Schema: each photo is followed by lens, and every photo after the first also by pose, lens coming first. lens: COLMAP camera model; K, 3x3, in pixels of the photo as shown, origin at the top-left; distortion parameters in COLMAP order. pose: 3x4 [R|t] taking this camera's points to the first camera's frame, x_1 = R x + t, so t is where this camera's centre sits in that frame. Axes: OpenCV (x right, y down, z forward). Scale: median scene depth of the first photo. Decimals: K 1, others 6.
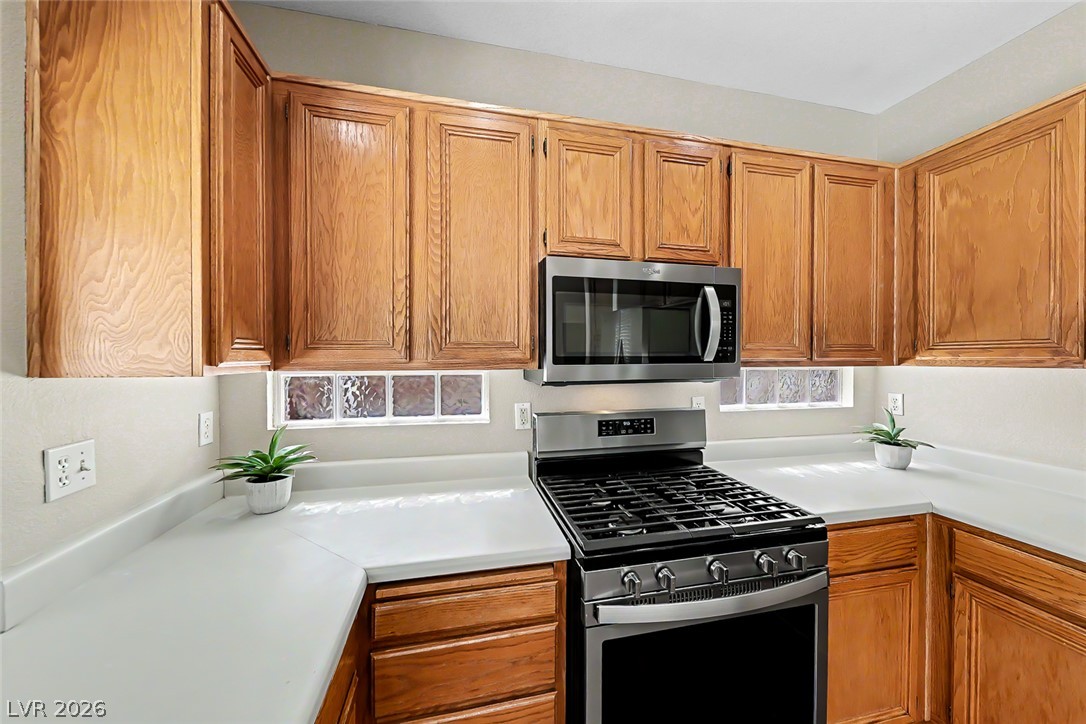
lens RADIAL K [[377.6, 0, 542.8], [0, 377.6, 361.7], [0, 0, 1]] dist [0.001751, -0.000306]
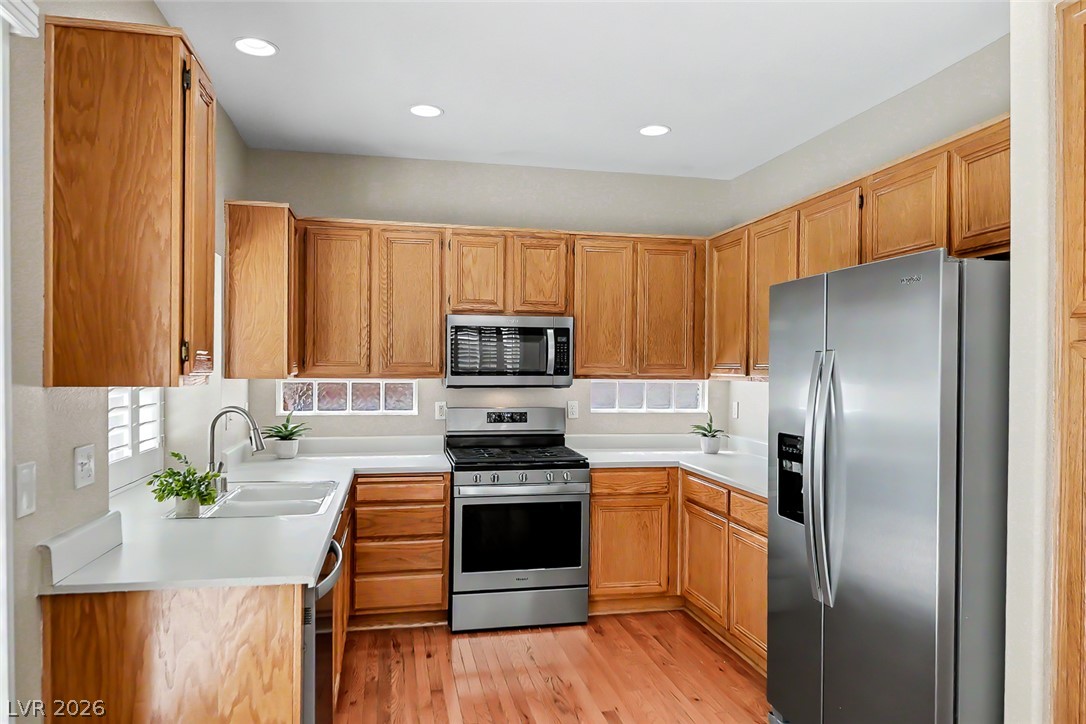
lens RADIAL K [[726.8, 0, 544.5], [0, 726.8, 374.0], [0, 0, 1]] dist [0.090436, -0.006285]
pose [[0.999748, 0.009328, -0.020421, 0.462526], [-0.009338, 0.999956, -0.000361, -0.003446], [0.020416, 0.000552, 0.999791, -2.065618]]
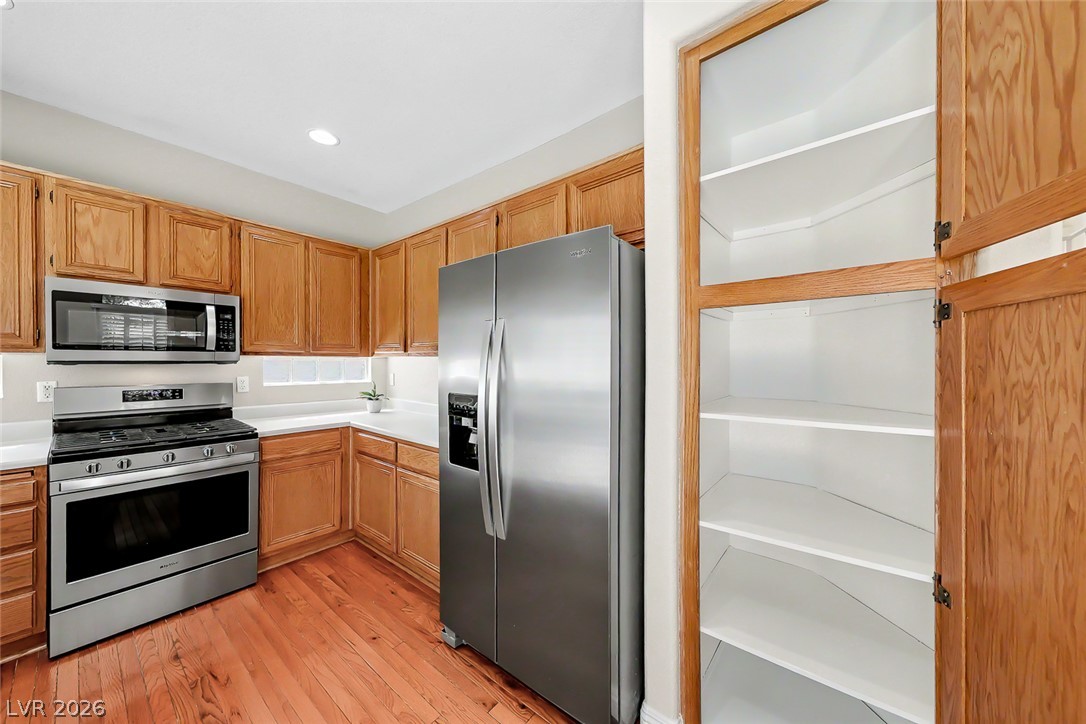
lens RADIAL K [[377.6, 0, 543.5], [0, 377.6, 364.8], [0, 0, 1]] dist [0.001751, -0.000306]
pose [[0.790604, -0.000938, 0.612327, 0.558399], [0.000119, 0.999999, 0.001379, 0.057912], [-0.612328, -0.001018, 0.790603, -1.176205]]
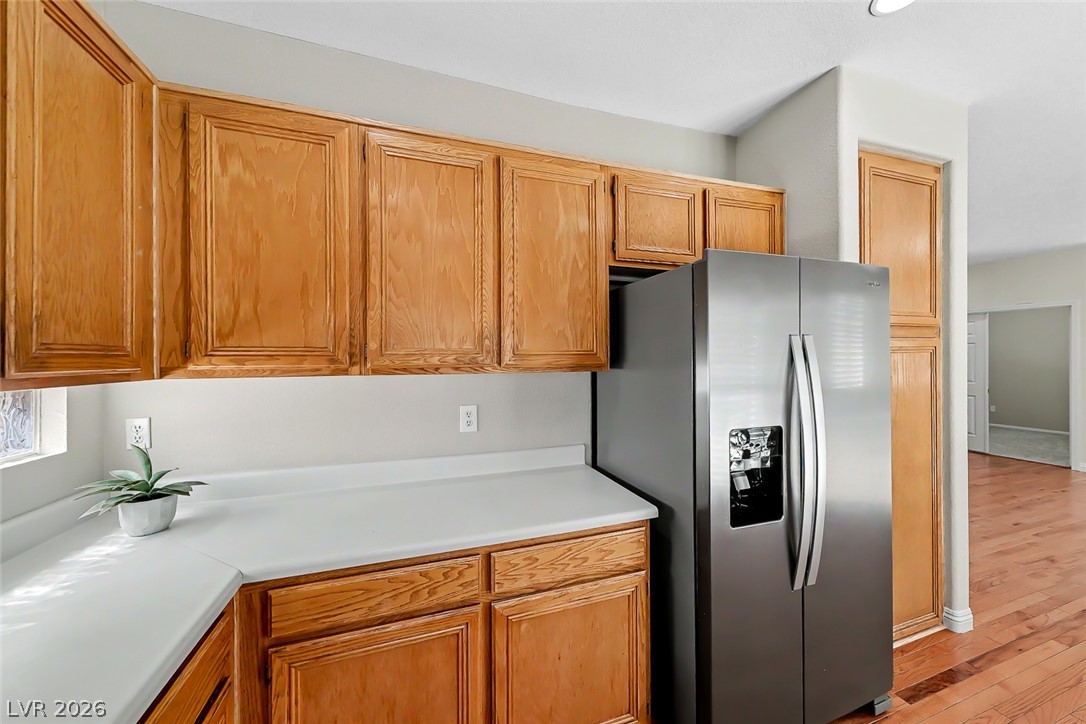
lens RADIAL K [[377.6, 0, 534.4], [0, 377.6, 358.2], [0, 0, 1]] dist [0.001751, -0.000306]
pose [[-0.095394, 0.005473, 0.995425, 0.246077], [0.017520, 0.999839, -0.003818, -0.015279], [-0.995285, 0.017075, -0.095475, 0.479659]]
